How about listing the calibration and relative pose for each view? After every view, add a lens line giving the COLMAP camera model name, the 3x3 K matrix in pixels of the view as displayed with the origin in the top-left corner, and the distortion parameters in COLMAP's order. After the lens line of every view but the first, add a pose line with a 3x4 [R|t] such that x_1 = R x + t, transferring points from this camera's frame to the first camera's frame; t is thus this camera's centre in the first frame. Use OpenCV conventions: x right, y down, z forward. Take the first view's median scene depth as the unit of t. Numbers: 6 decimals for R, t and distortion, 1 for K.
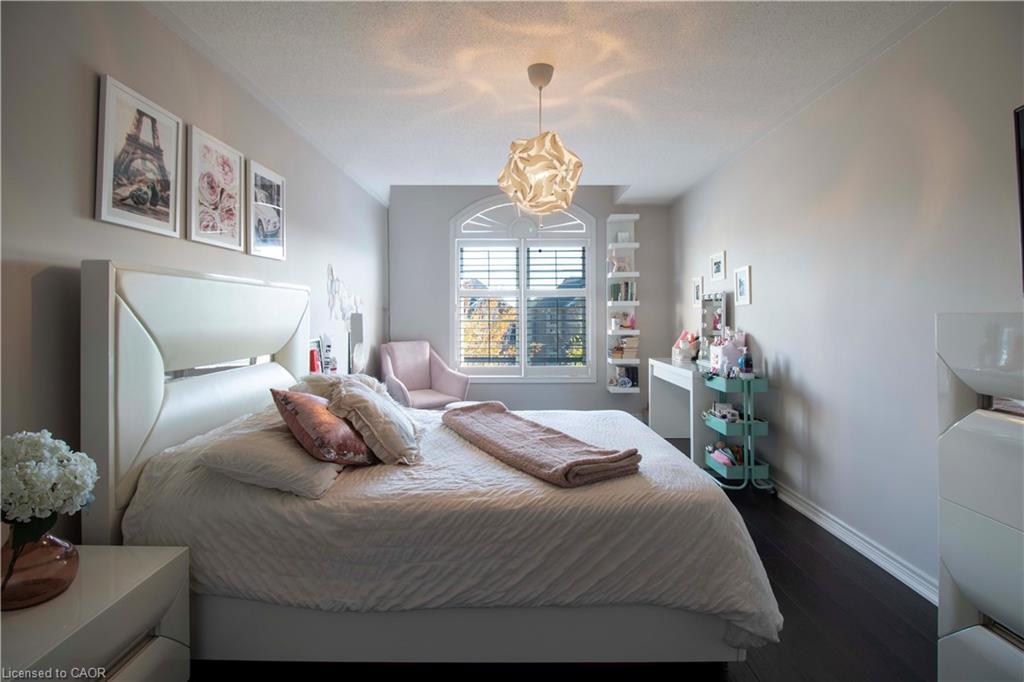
lens RADIAL K [[506.8, 0, 517.9], [0, 506.8, 309.4], [0, 0, 1]] dist [-0.018914, -0.008050]
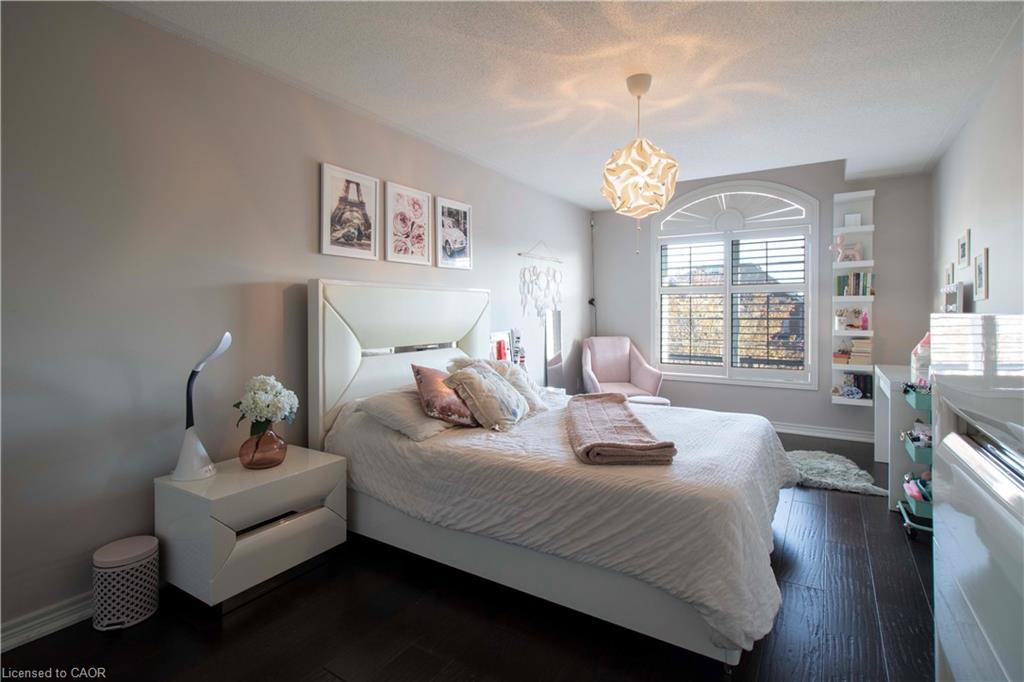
lens RADIAL K [[506.8, 0, 498.4], [0, 506.8, 313.6], [0, 0, 1]] dist [-0.018914, -0.008050]
pose [[0.833047, 0.003201, -0.553192, 0.409722], [0.005121, 0.999896, 0.013497, -0.002963], [0.553178, -0.014077, 0.832944, -0.045541]]
